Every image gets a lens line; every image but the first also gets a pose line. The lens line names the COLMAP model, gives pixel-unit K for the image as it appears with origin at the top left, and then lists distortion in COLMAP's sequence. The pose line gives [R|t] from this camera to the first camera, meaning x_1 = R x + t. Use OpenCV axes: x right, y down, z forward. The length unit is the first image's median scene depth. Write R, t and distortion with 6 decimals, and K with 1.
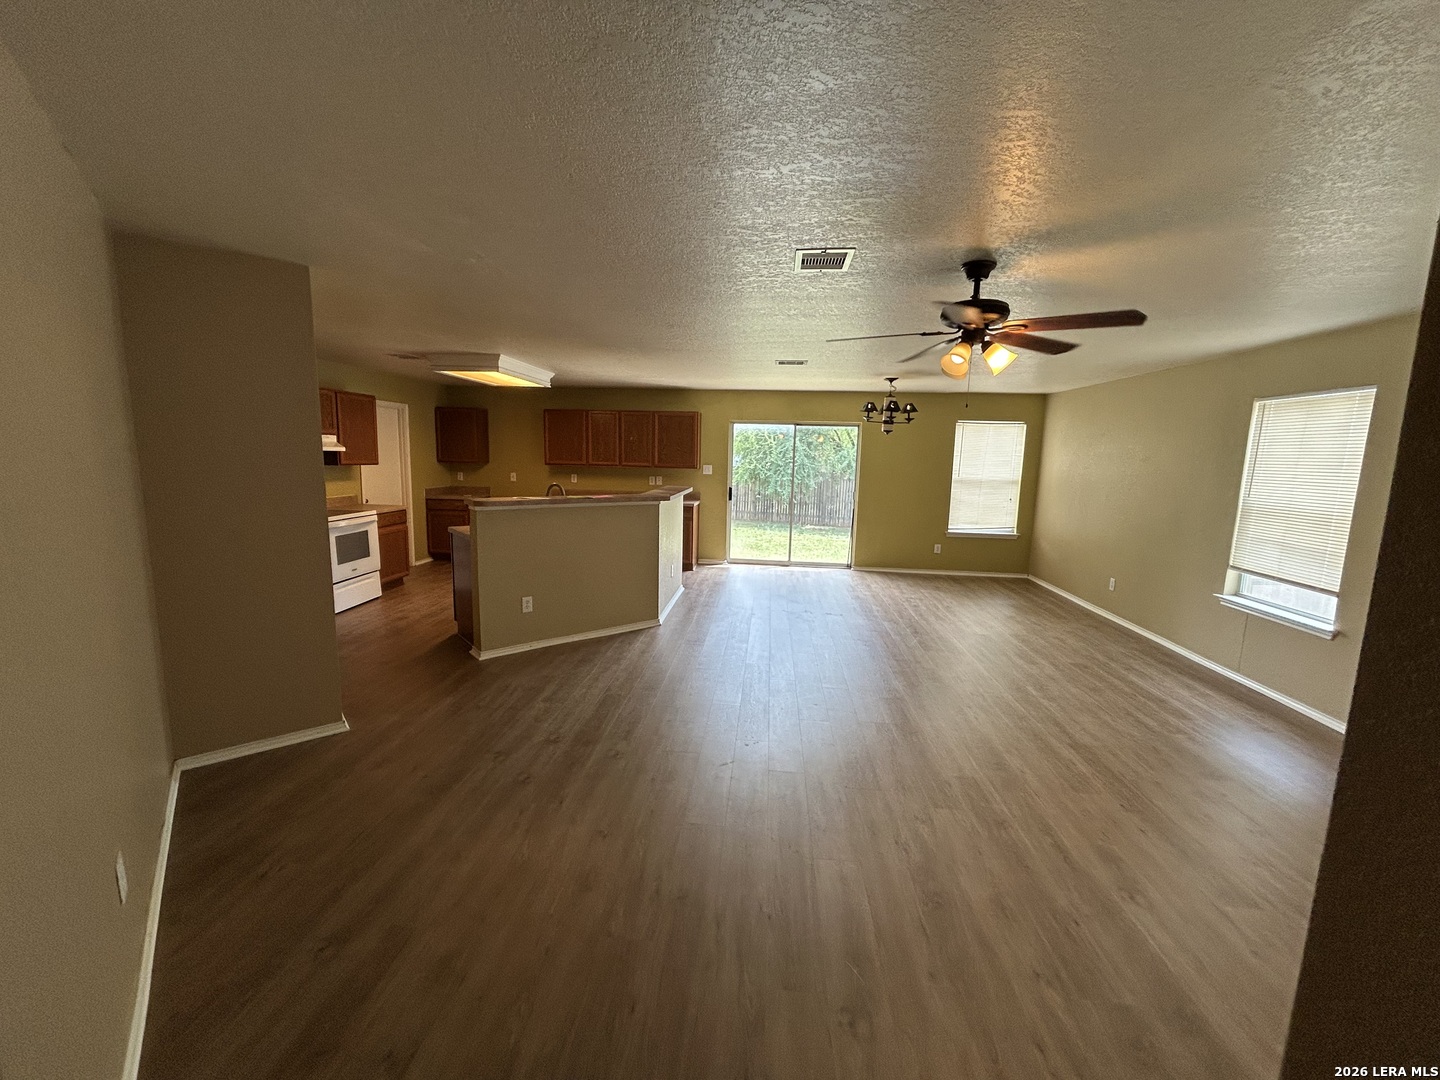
lens RADIAL K [[586.7, 0, 714.2], [0, 586.7, 534.9], [0, 0, 1]] dist [0.000145, 0.000481]
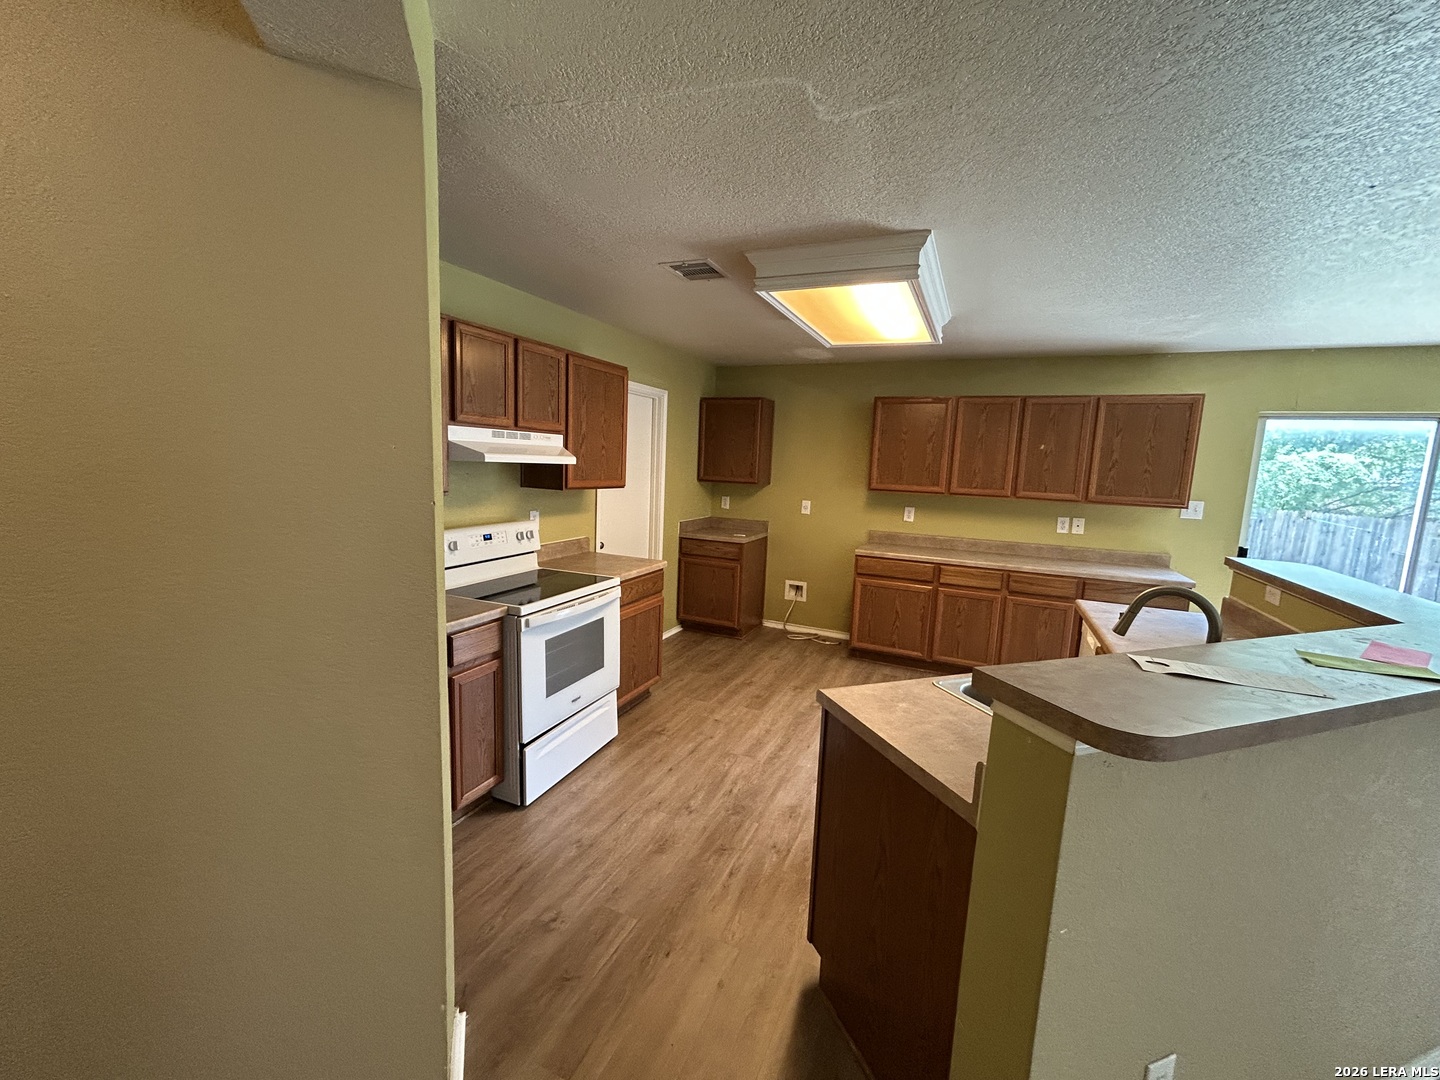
lens RADIAL K [[587.9, 0, 713.1], [0, 587.9, 536.7], [0, 0, 1]] dist [-0.000263, 0.000503]
pose [[0.945059, 0.057455, -0.321812, -0.297859], [-0.063494, 0.997948, -0.008294, -0.071548], [0.320675, 0.028272, 0.946767, 0.476804]]
